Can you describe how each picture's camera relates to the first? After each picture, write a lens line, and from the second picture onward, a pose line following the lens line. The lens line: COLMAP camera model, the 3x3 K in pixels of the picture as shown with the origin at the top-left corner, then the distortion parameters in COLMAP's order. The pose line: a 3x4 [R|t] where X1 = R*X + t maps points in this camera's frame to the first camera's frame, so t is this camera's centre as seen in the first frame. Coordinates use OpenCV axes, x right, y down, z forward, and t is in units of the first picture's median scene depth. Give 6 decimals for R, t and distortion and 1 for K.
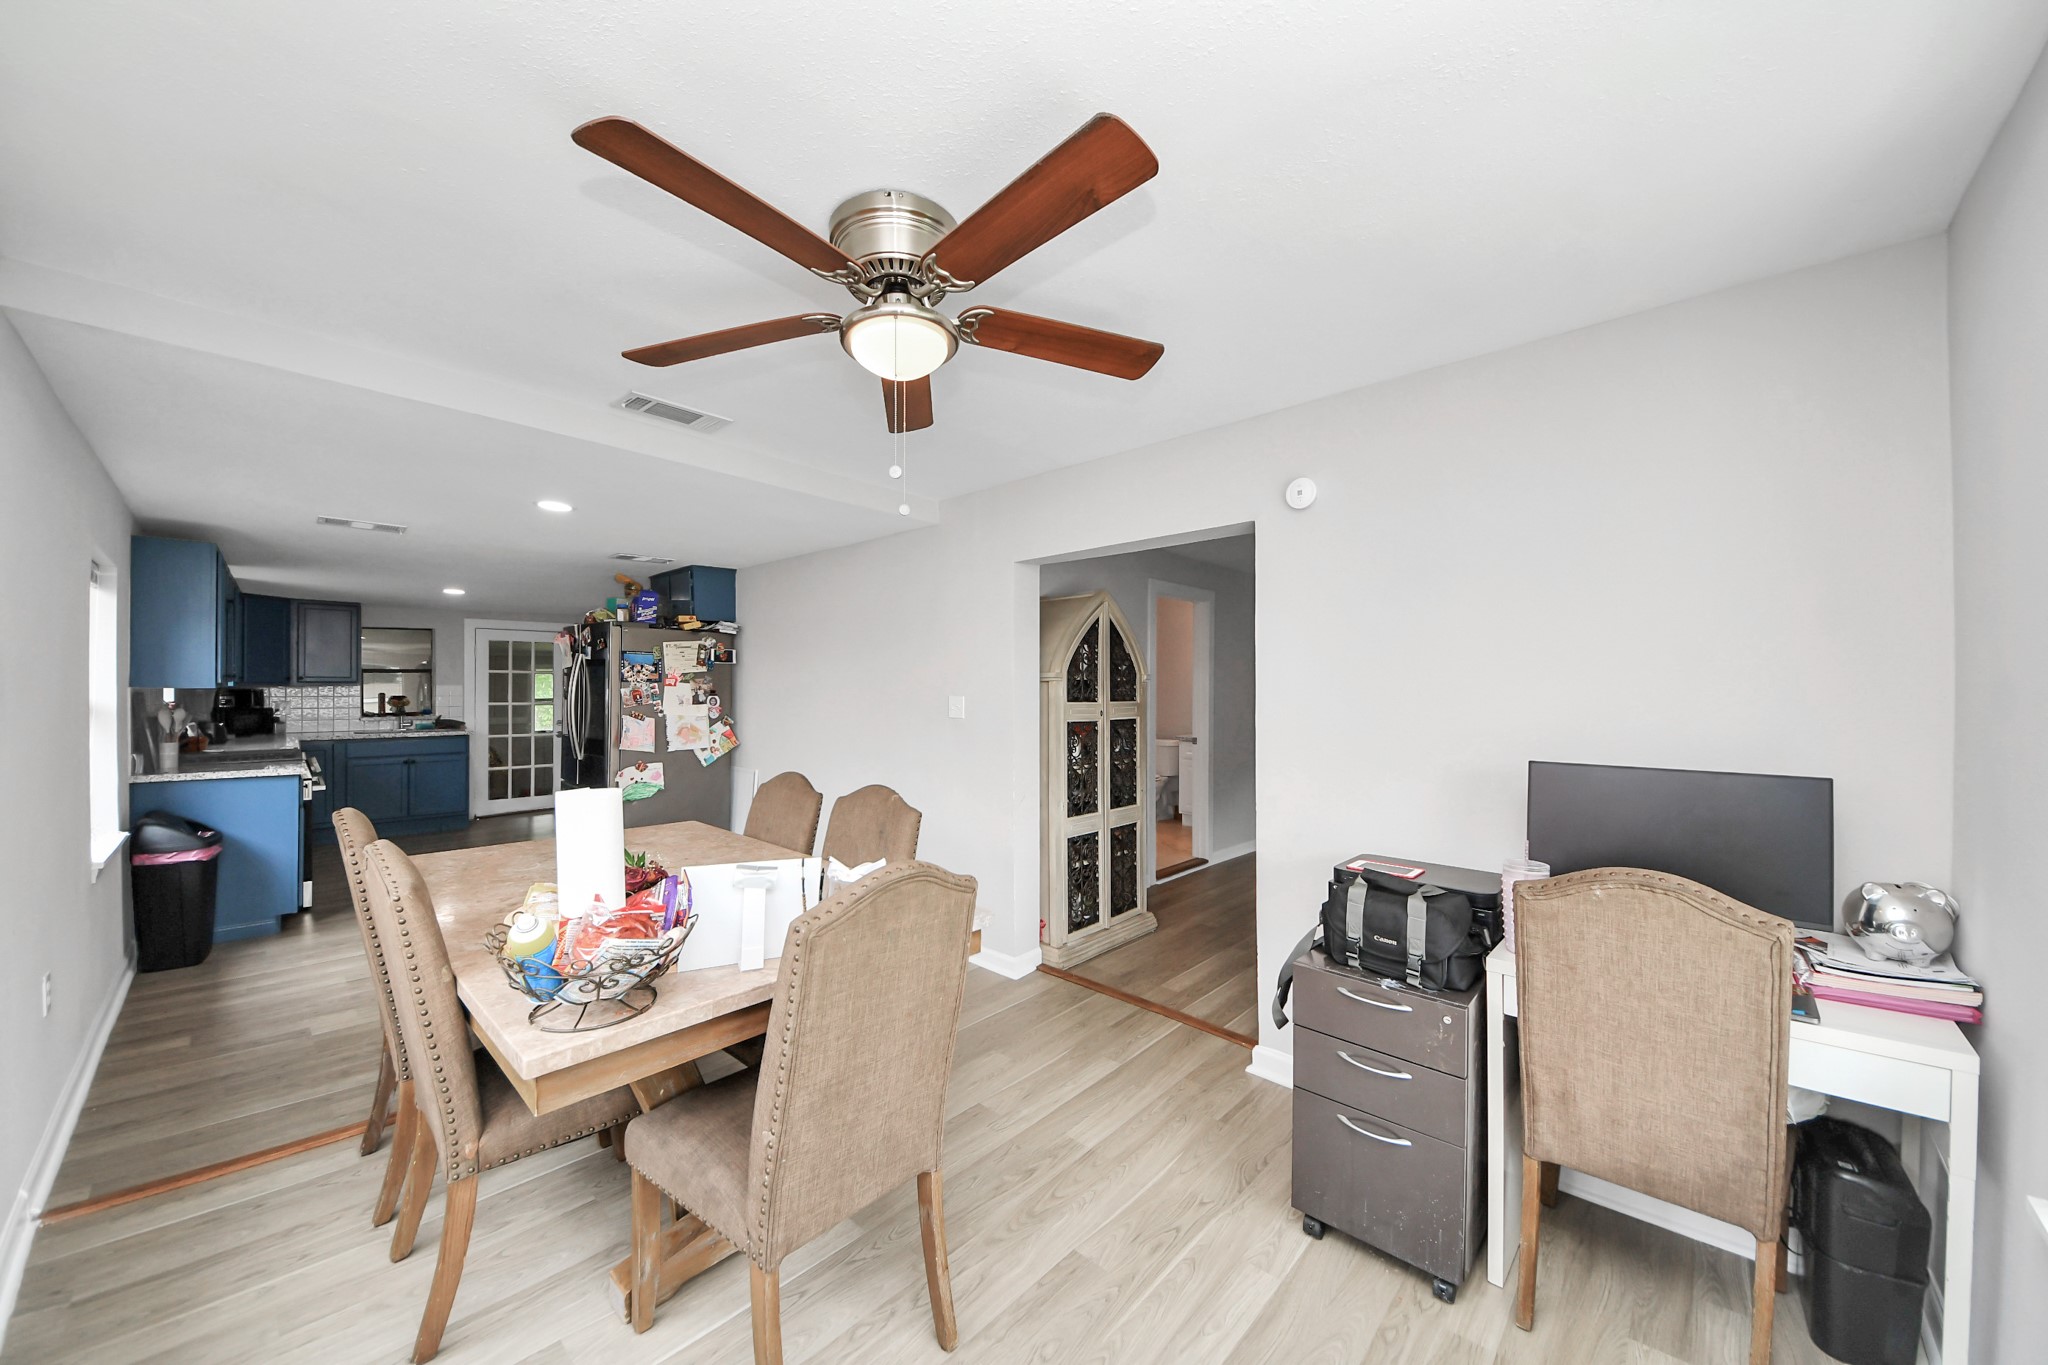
lens RADIAL K [[740.9, 0, 1020.2], [0, 740.9, 689.4], [0, 0, 1]] dist [0.020736, -0.003602]
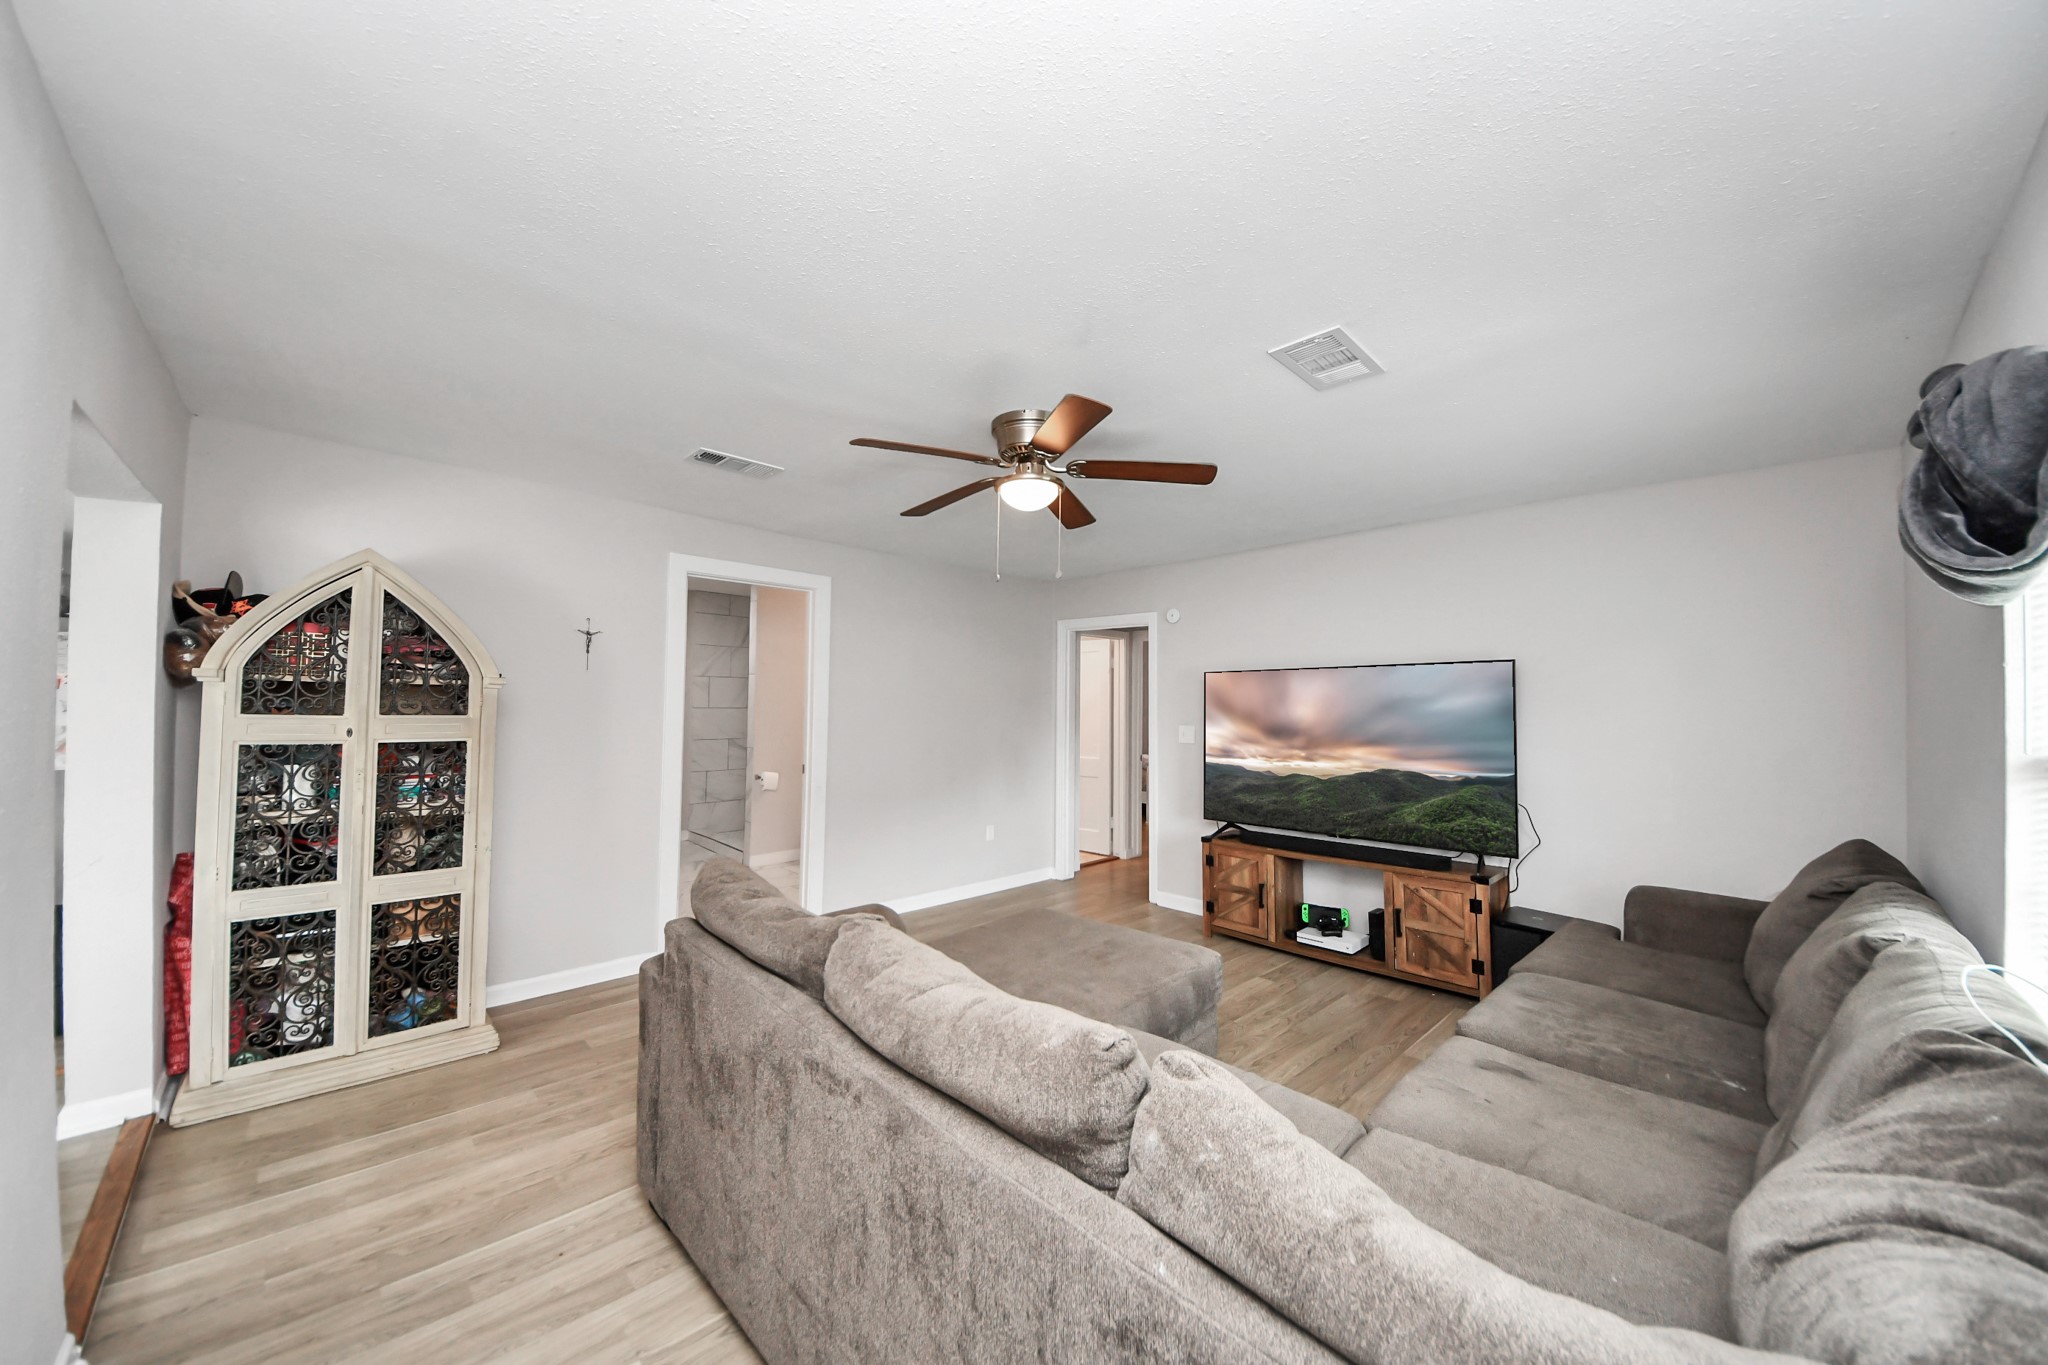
lens RADIAL K [[740.9, 0, 1025.8], [0, 740.9, 695.6], [0, 0, 1]] dist [0.020736, -0.003602]
pose [[0.998033, 0.020251, -0.059337, 0.755433], [-0.021069, 0.999691, -0.013189, -0.004300], [0.059051, 0.014413, 0.998151, 0.360600]]
